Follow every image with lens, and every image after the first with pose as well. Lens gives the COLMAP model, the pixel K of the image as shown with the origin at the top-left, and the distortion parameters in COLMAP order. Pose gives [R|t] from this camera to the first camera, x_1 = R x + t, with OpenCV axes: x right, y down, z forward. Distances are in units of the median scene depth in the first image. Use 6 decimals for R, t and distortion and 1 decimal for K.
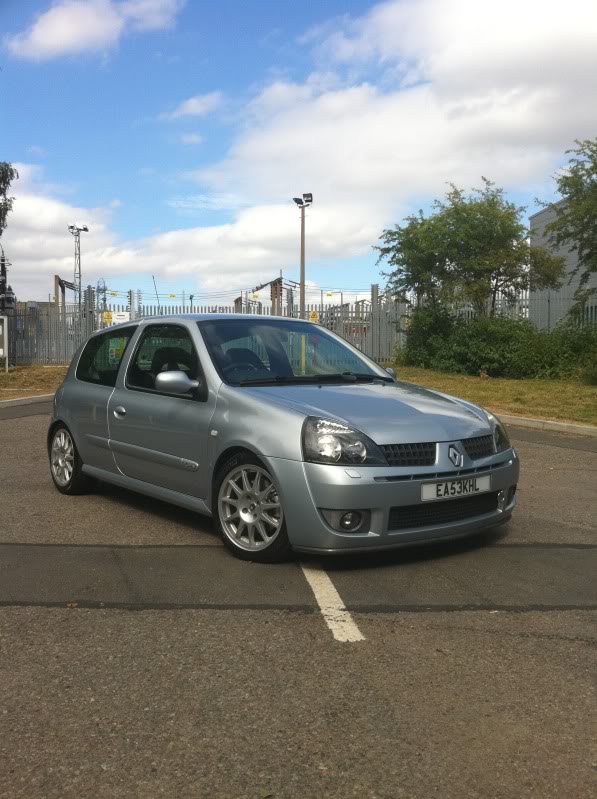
lens RADIAL K [[752.6, 0, 298.5], [0, 752.6, 399.5], [0, 0, 1]] dist [0.076448, -0.231832]
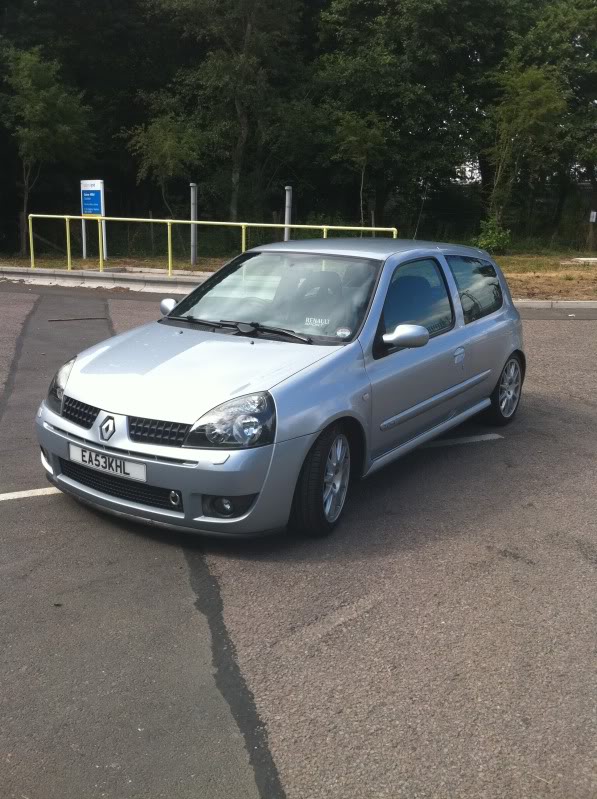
lens RADIAL K [[752.6, 0, 298.5], [0, 752.6, 399.5], [0, 0, 1]] dist [0.076448, -0.231832]
pose [[0.298926, 0.235447, -0.924775, 1.060550], [-0.065143, 0.971859, 0.226377, -0.174227], [0.952050, -0.007427, 0.305851, 0.887536]]
